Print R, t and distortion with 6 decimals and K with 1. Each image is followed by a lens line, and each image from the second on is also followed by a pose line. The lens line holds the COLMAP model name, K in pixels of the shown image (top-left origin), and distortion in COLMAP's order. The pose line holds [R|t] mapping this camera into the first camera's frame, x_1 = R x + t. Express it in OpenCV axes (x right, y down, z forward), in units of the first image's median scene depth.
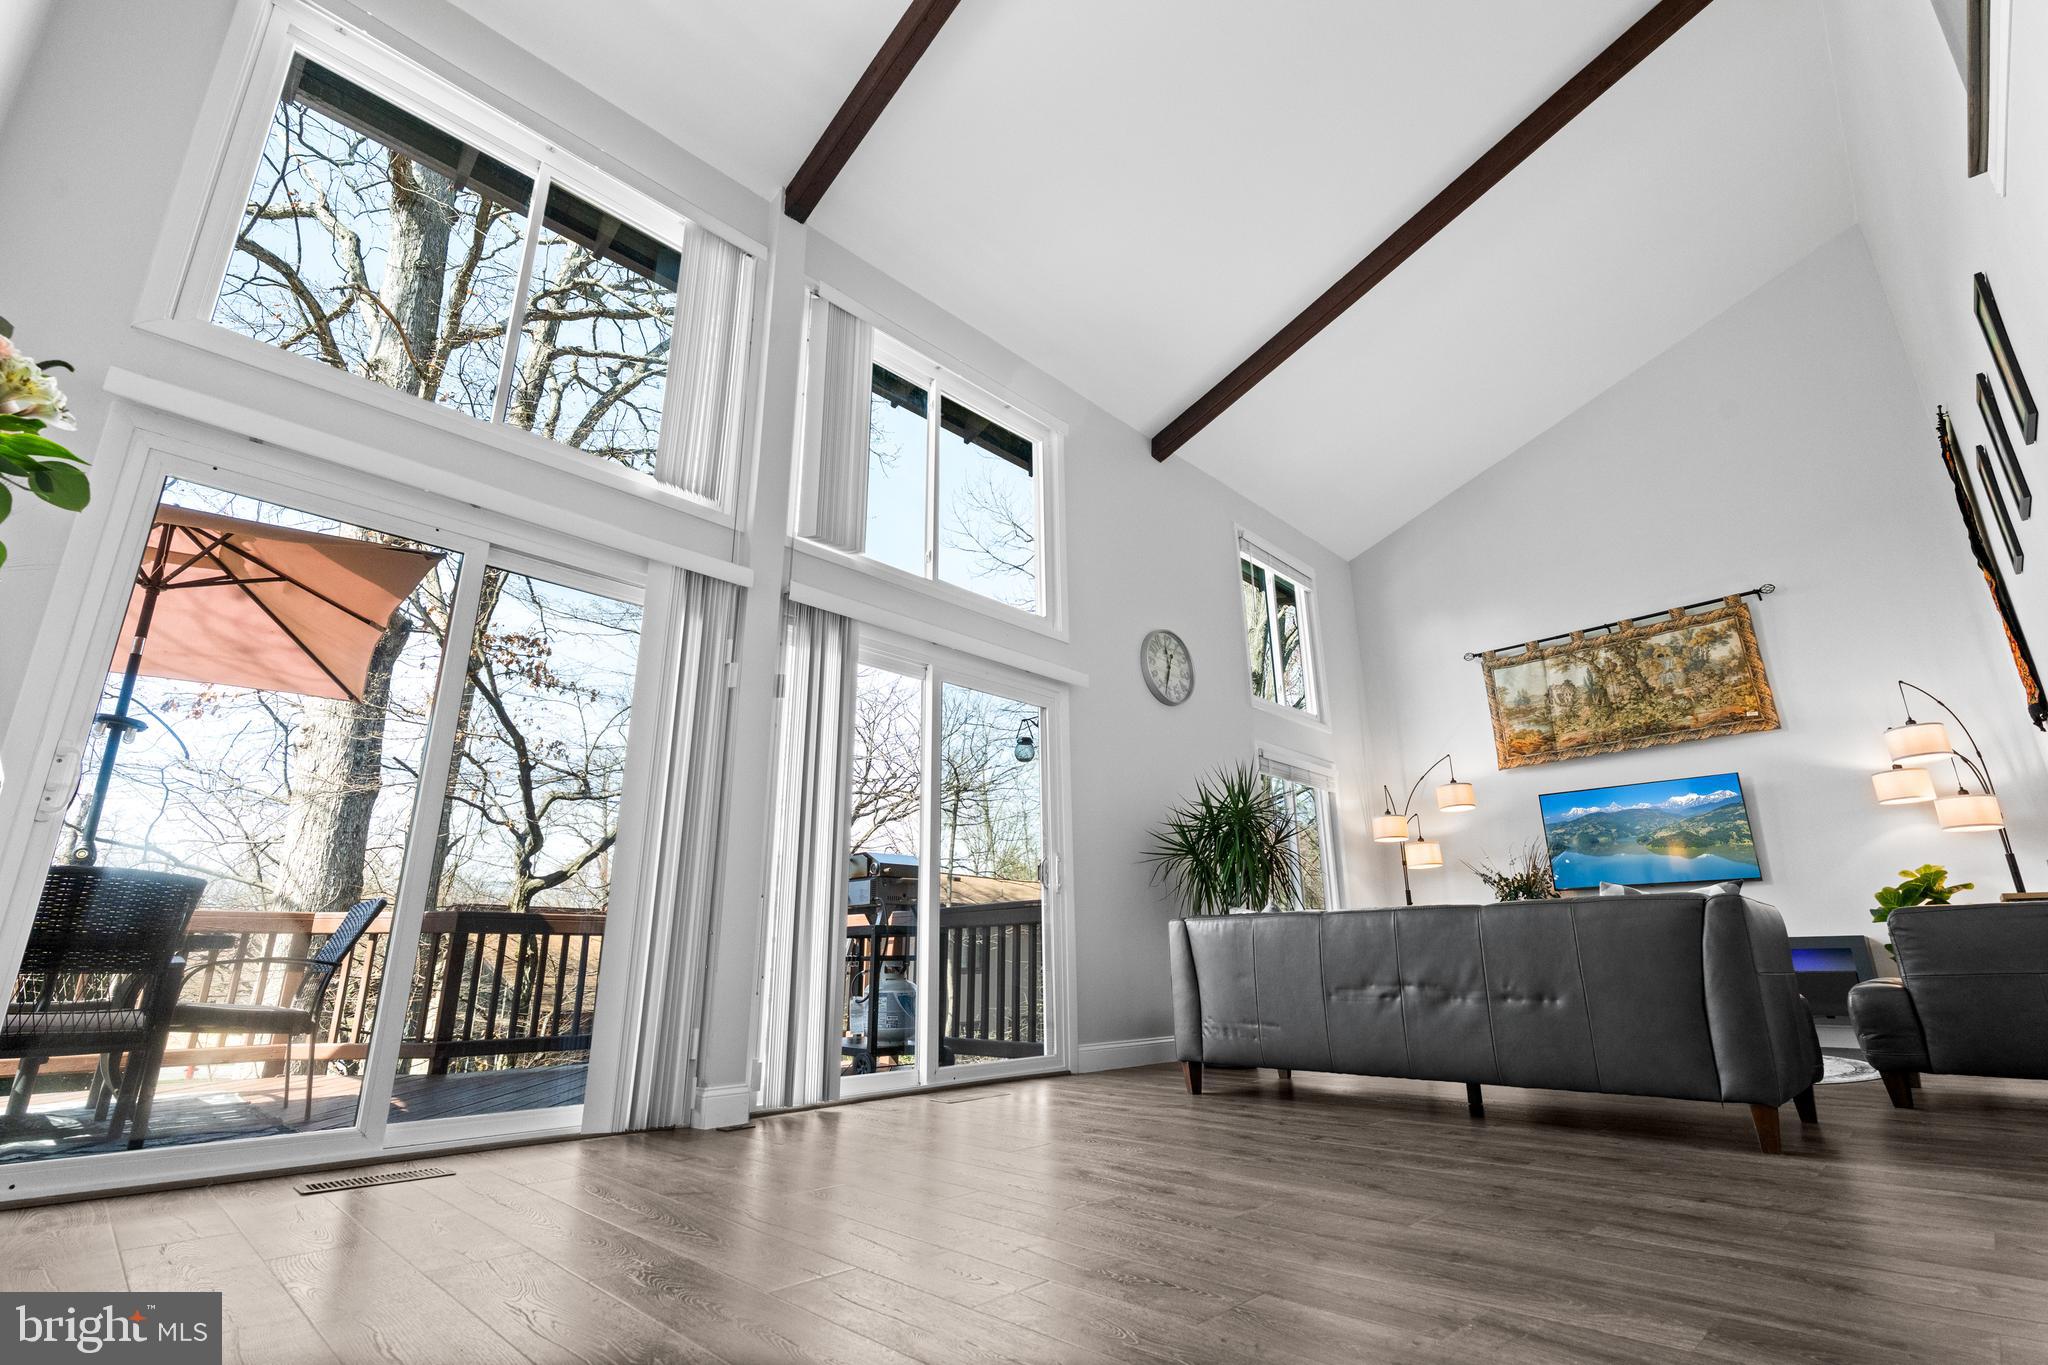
lens RADIAL K [[932.0, 0, 1041.2], [0, 932.0, 680.9], [0, 0, 1]] dist [0.001087, 0.001564]
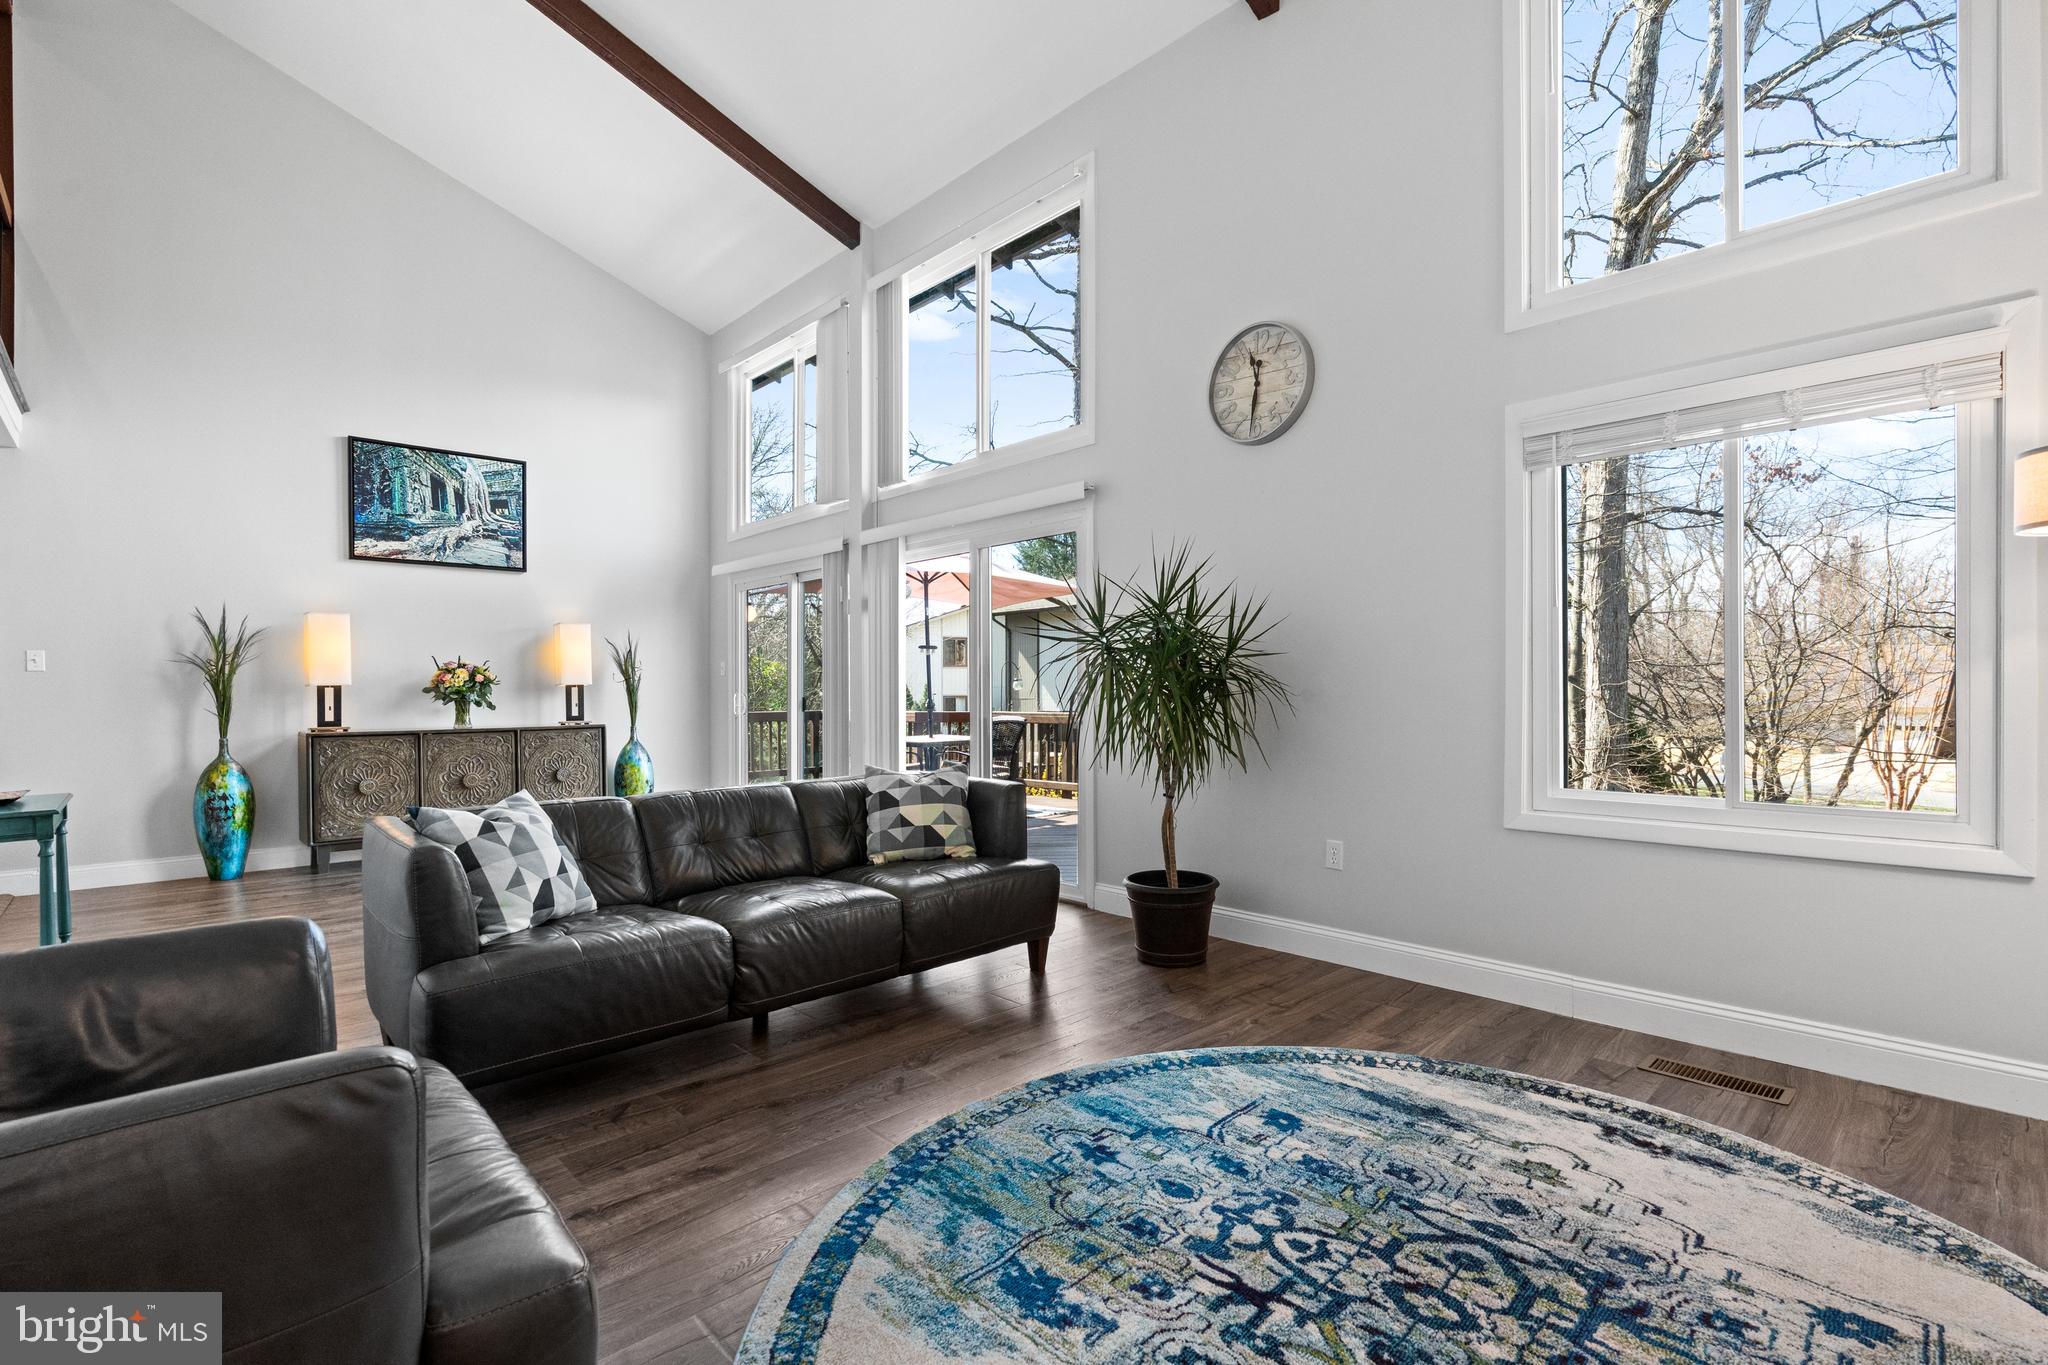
lens RADIAL K [[926.6, 0, 1035.8], [0, 926.6, 695.0], [0, 0, 1]] dist [-0.007861, 0.000515]
pose [[-0.035865, 0.014627, -0.999250, 0.787223], [0.298305, 0.954465, 0.003265, 0.143799], [0.953796, -0.297964, -0.038595, 0.812778]]
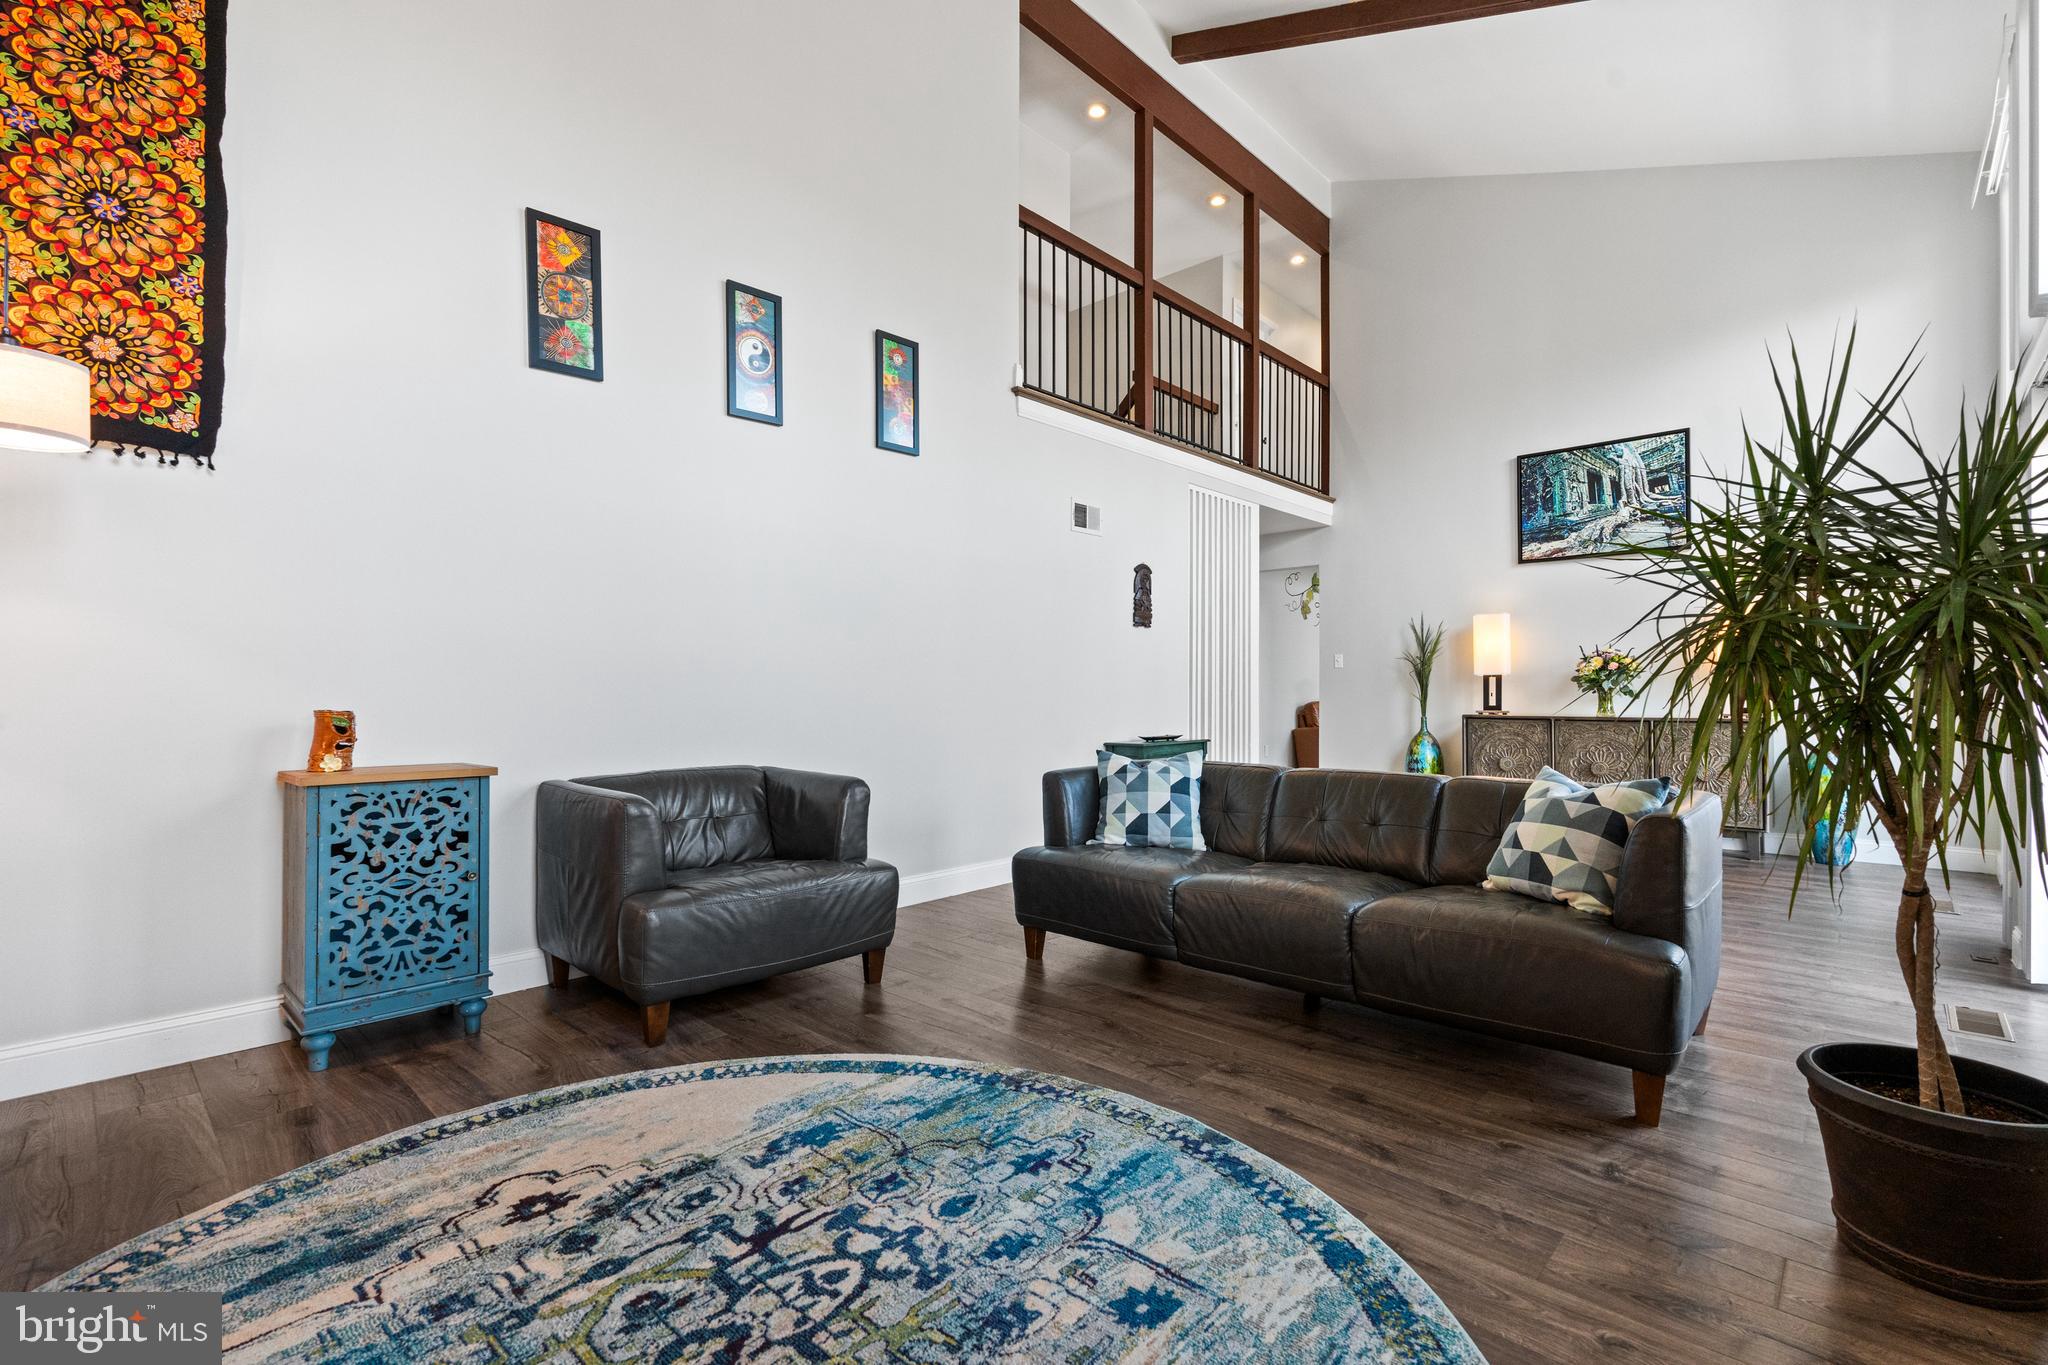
lens RADIAL K [[913.9, 0, 1024.0], [0, 913.9, 682.5], [0, 0, 1]] dist [-0.010013, 0.004345]
pose [[-0.999859, 0.010248, -0.013272, 0.441069], [0.013789, 0.952873, -0.303057, 0.255273], [0.009541, -0.303198, -0.952880, 1.127401]]
